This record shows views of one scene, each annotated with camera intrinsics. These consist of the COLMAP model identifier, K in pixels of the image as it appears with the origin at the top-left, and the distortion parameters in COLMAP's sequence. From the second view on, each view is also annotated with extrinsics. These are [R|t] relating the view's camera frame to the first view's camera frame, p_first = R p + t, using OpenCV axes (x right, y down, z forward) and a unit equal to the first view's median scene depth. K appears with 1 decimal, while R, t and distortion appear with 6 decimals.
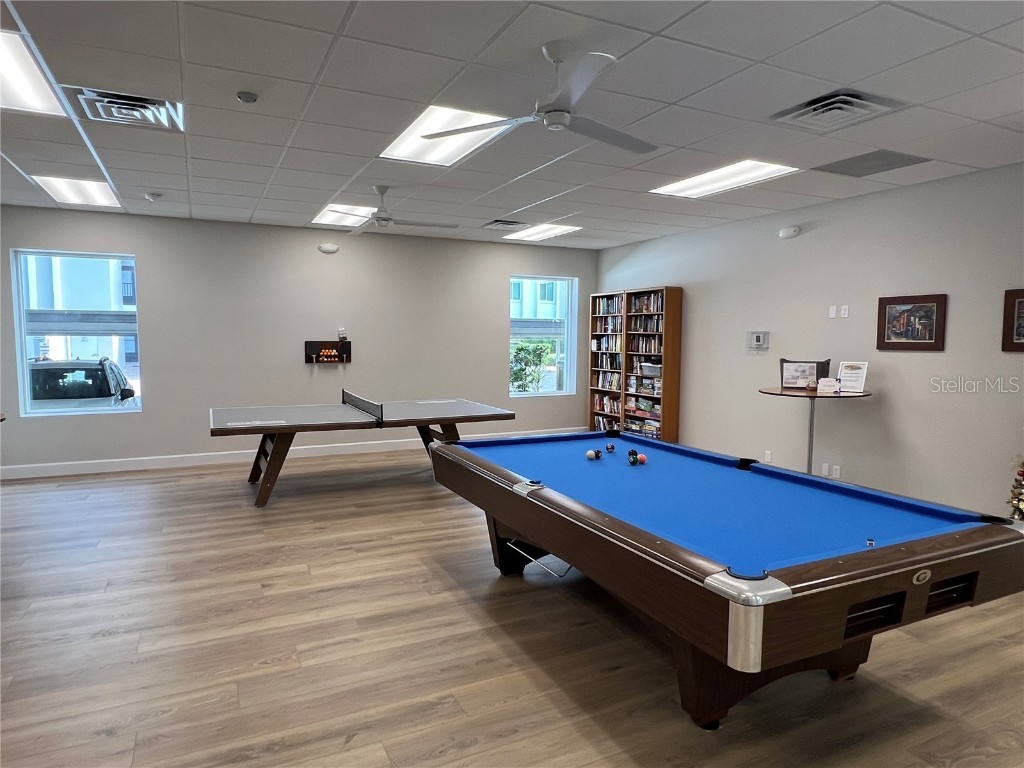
lens RADIAL K [[634.9, 0, 504.9], [0, 634.9, 387.7], [0, 0, 1]] dist [-0.010391, 0.007112]
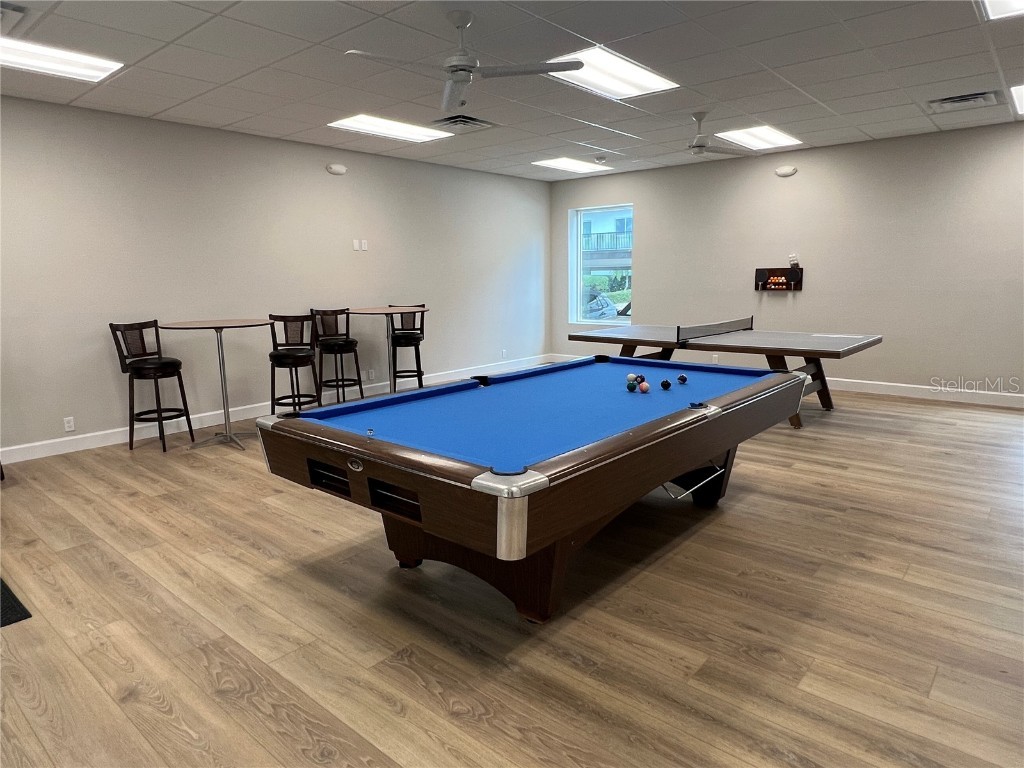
lens RADIAL K [[634.9, 0, 507.4], [0, 634.9, 384.6], [0, 0, 1]] dist [-0.010391, 0.007112]
pose [[0.395222, 0.145935, -0.906919, 0.481660], [-0.055788, 0.989290, 0.134878, -0.003282], [0.916890, -0.002712, 0.399130, 0.216844]]
